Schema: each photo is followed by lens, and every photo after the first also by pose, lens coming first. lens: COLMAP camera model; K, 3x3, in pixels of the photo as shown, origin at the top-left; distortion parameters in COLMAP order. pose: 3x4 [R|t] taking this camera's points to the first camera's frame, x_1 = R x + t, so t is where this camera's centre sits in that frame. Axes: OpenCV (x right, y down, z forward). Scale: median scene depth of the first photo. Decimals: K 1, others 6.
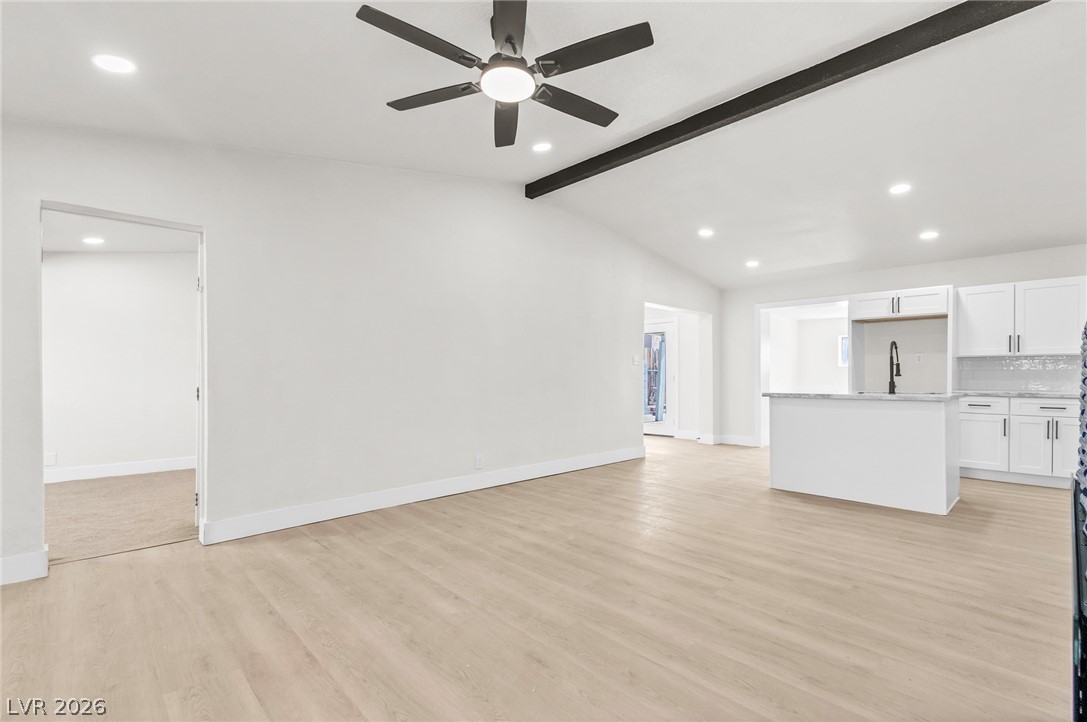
lens RADIAL K [[492.1, 0, 549.0], [0, 492.1, 378.8], [0, 0, 1]] dist [0.002719, -0.002349]
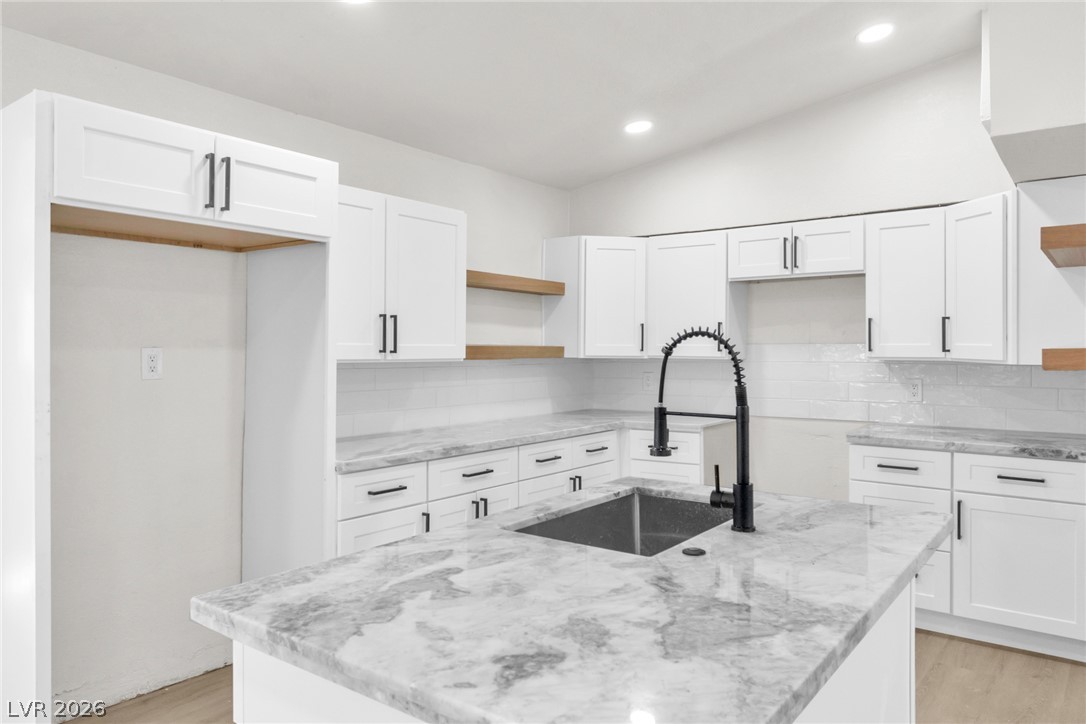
lens RADIAL K [[745.6, 0, 557.9], [0, 745.6, 350.8], [0, 0, 1]] dist [-0.008068, 0.000450]
pose [[-0.166100, 0.001210, 0.986108, 0.304272], [0.012826, 0.999917, 0.000934, -0.062721], [-0.986025, 0.012803, -0.166102, 1.091015]]
